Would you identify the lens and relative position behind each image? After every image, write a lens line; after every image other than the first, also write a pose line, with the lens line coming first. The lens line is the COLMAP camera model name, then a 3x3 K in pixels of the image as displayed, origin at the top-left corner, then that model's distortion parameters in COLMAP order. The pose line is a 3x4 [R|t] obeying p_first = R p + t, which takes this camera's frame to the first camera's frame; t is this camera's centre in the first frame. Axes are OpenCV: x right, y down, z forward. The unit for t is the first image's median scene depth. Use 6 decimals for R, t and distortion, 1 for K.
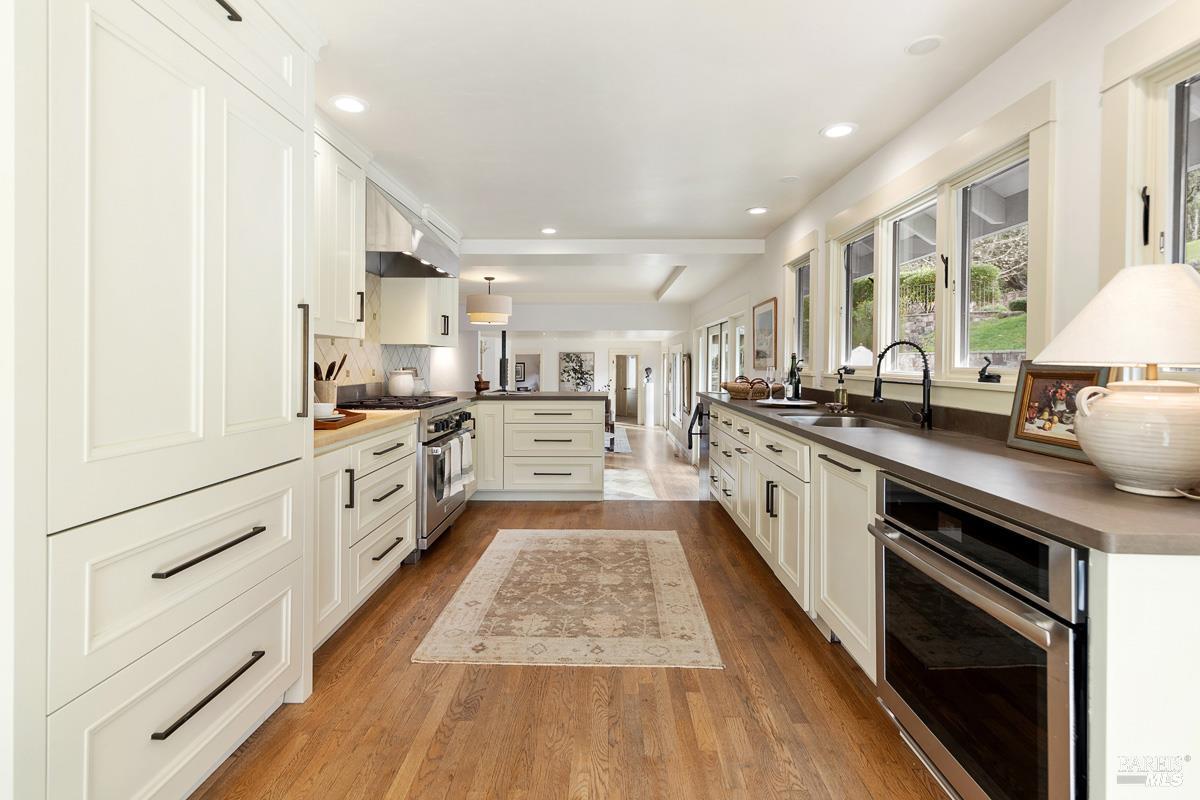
lens RADIAL K [[555.2, 0, 607.8], [0, 555.2, 372.1], [0, 0, 1]] dist [0.012320, 0.000070]
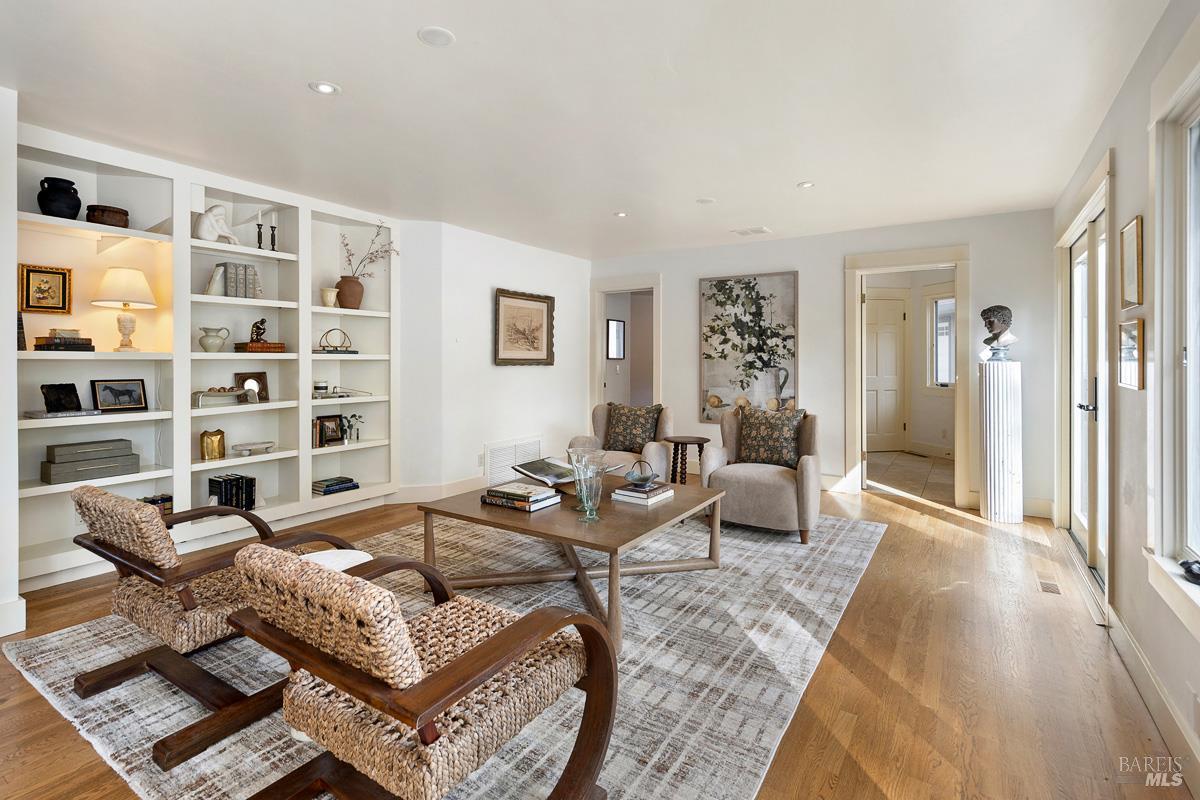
lens RADIAL K [[554.7, 0, 600.6], [0, 554.7, 362.1], [0, 0, 1]] dist [0.004529, -0.000039]
pose [[0.834303, 0.000914, -0.551305, 0.316202], [-0.008424, 0.999903, -0.011091, 0.125298], [0.551242, 0.013897, 0.834230, 3.420208]]
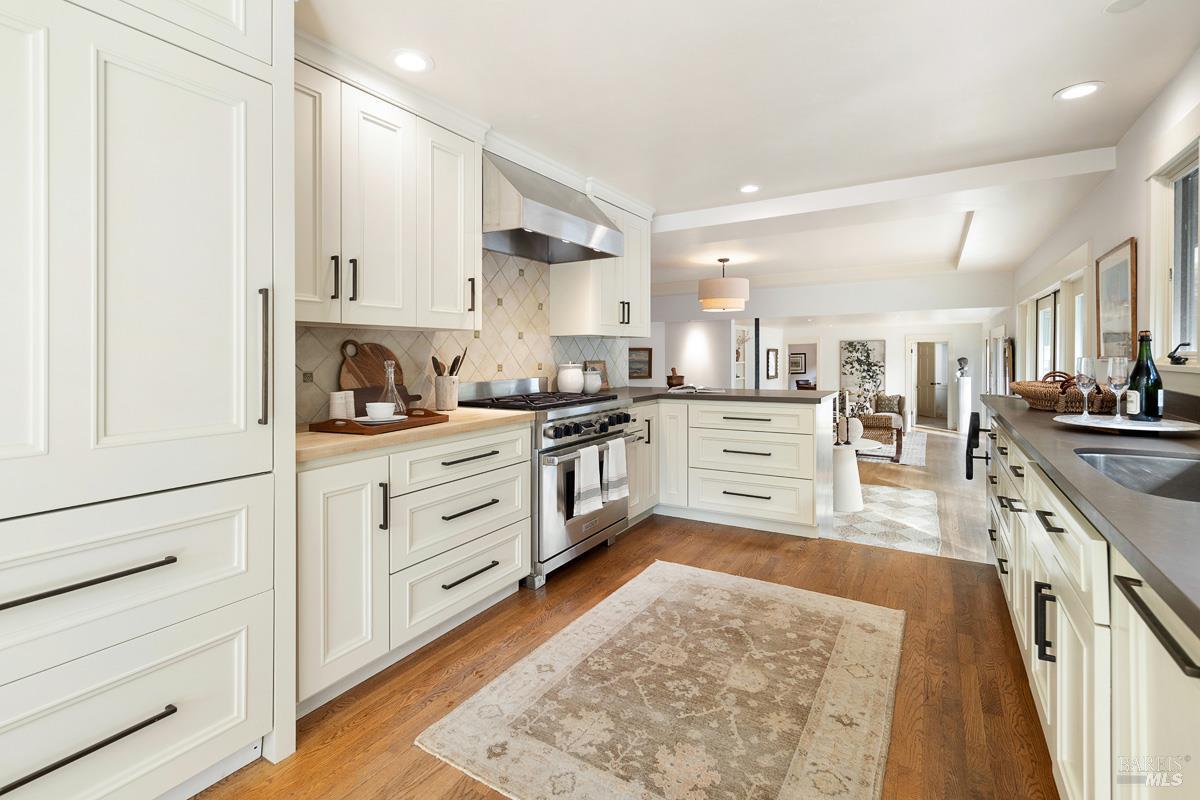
lens RADIAL K [[554.7, 0, 600.6], [0, 554.7, 362.1], [0, 0, 1]] dist [0.004529, -0.000039]
pose [[0.858980, -0.003803, -0.511995, 0.184039], [0.002758, 0.999992, -0.002801, -0.004995], [0.512002, 0.000994, 0.858984, 0.320600]]
